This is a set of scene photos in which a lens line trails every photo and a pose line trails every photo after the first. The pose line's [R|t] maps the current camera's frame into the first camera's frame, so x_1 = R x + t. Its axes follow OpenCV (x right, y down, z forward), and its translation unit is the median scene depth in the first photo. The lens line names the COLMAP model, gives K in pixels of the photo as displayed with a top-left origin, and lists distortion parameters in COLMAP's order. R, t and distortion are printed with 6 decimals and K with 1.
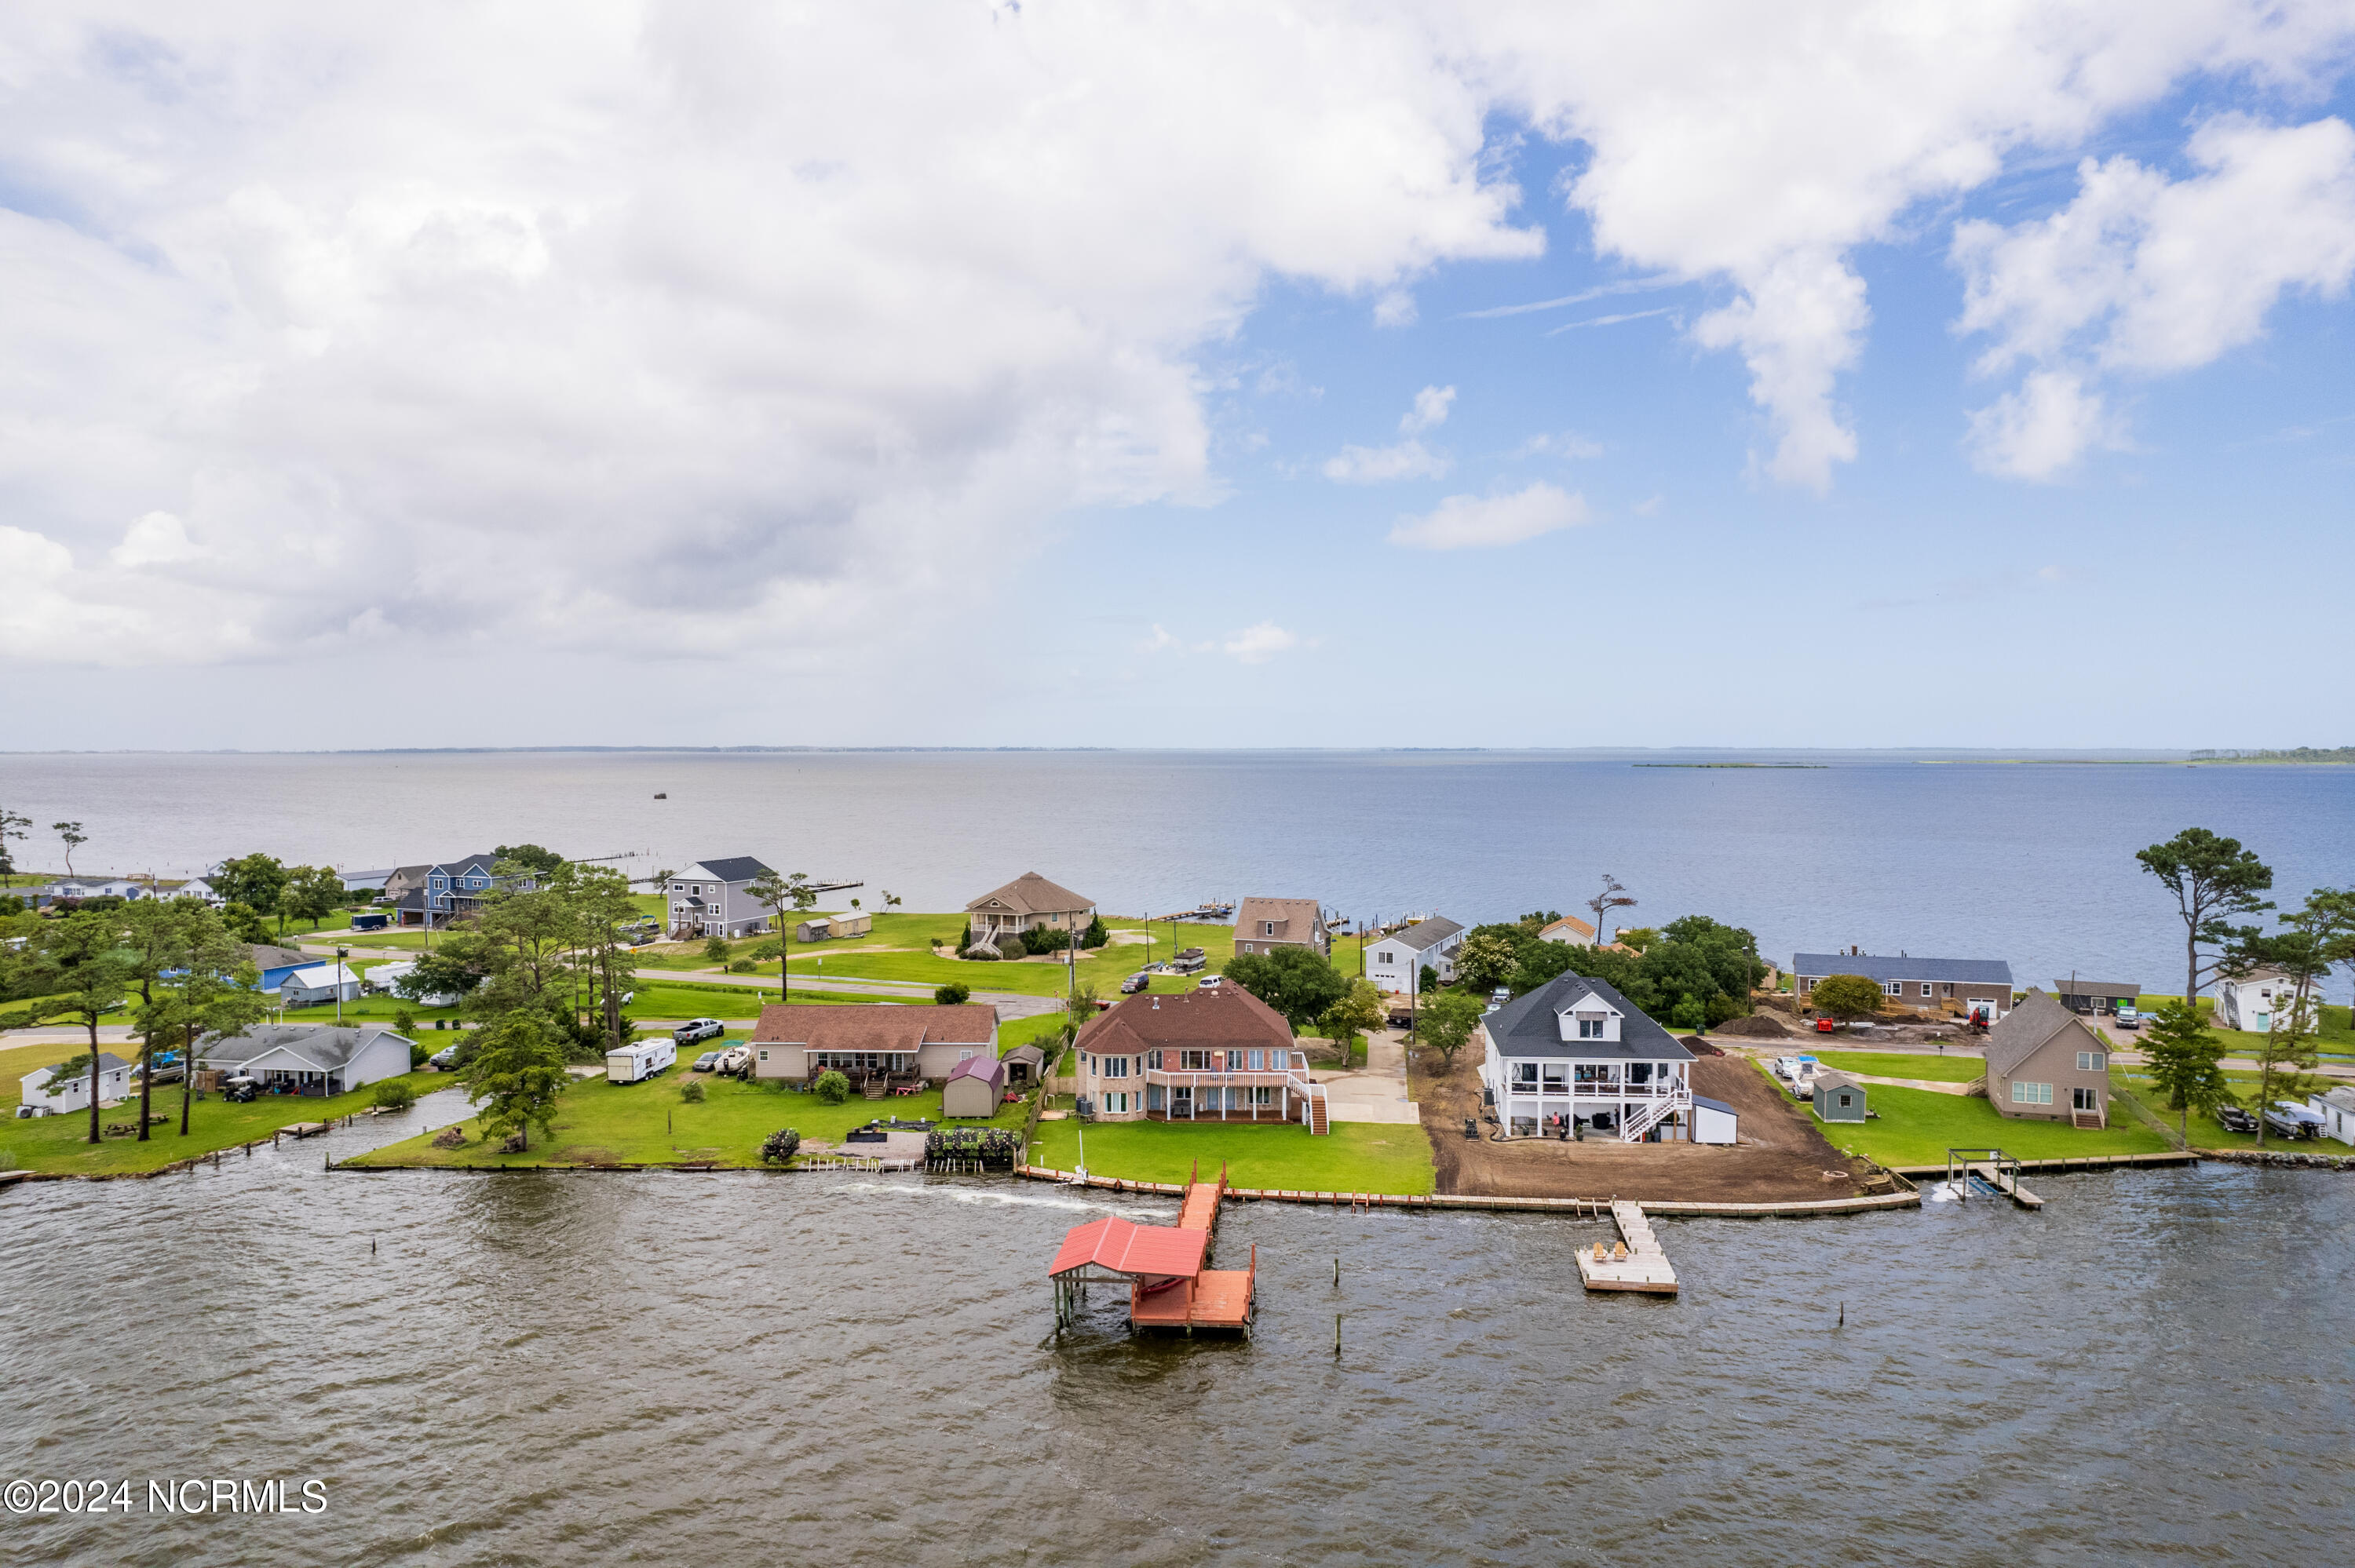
lens RADIAL K [[1519.9, 0, 1198.1], [0, 1519.9, 770.6], [0, 0, 1]] dist [-0.036778, 0.003449]
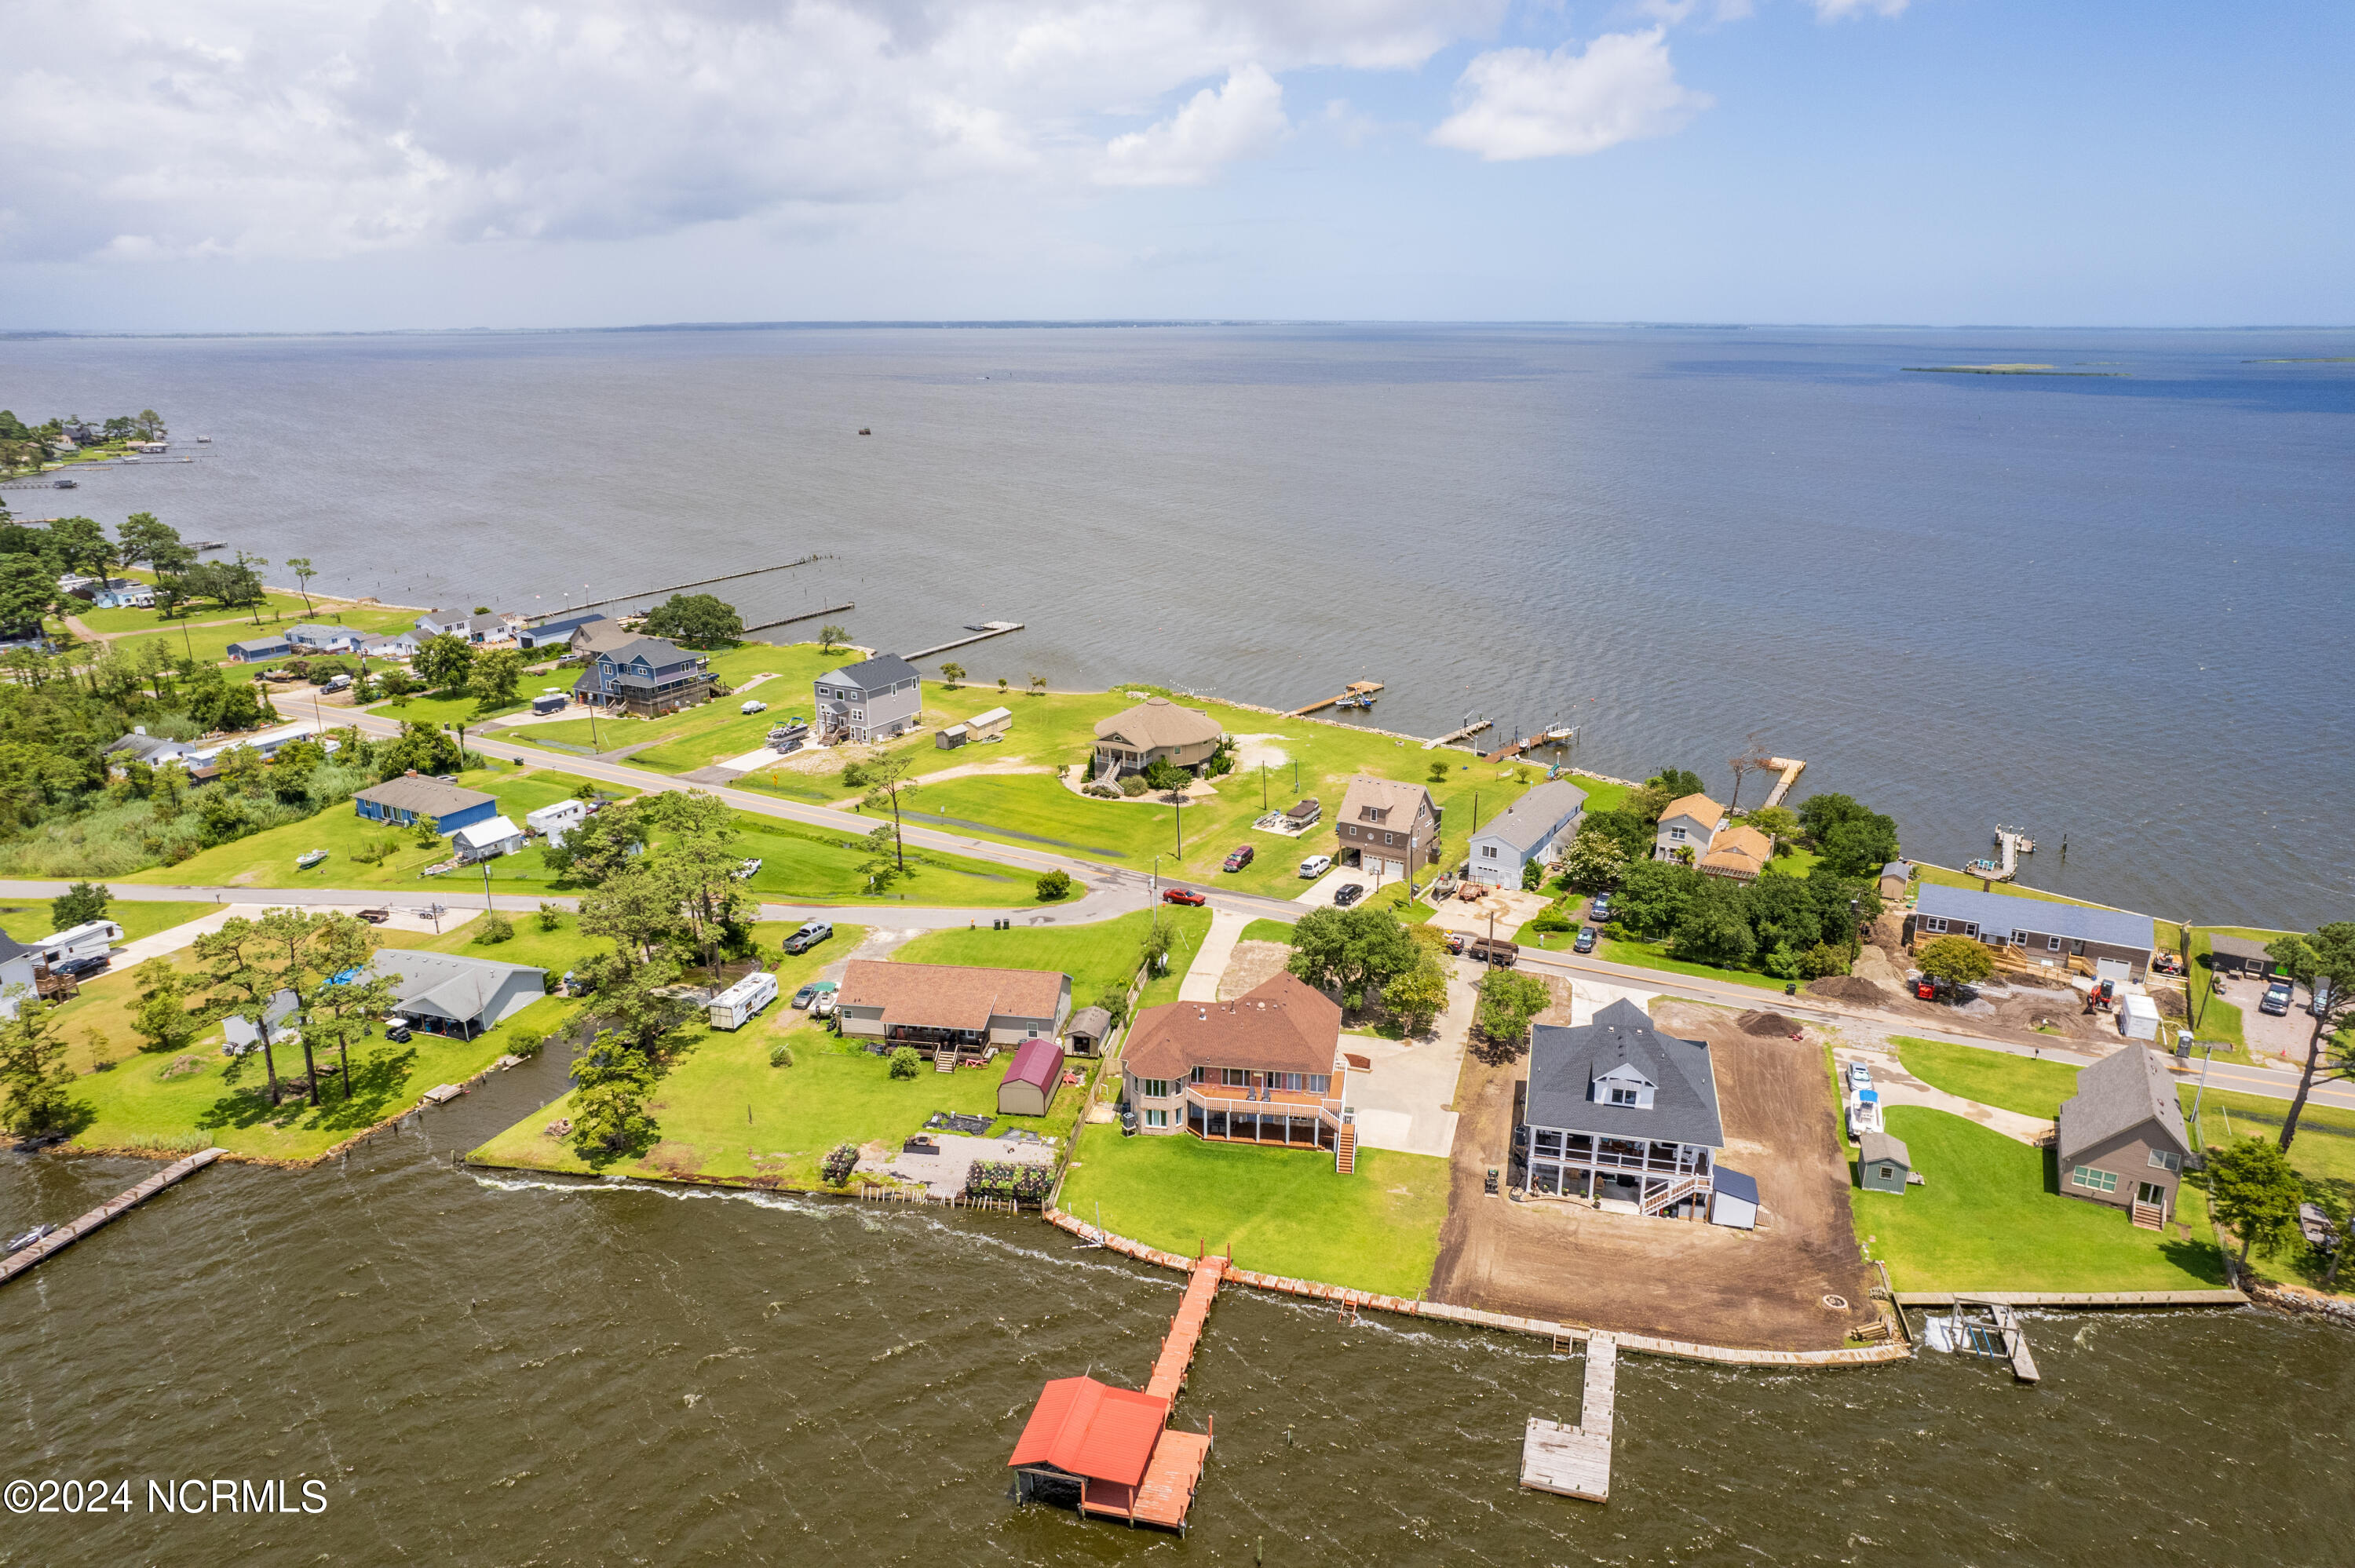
lens RADIAL K [[1519.9, 0, 1181.3], [0, 1519.9, 779.2], [0, 0, 1]] dist [-0.036778, 0.003449]
pose [[0.987163, 0.050939, -0.151376, 0.094916], [-0.005711, 0.958429, 0.285274, -0.263415], [0.159614, -0.280747, 0.946416, 0.059541]]
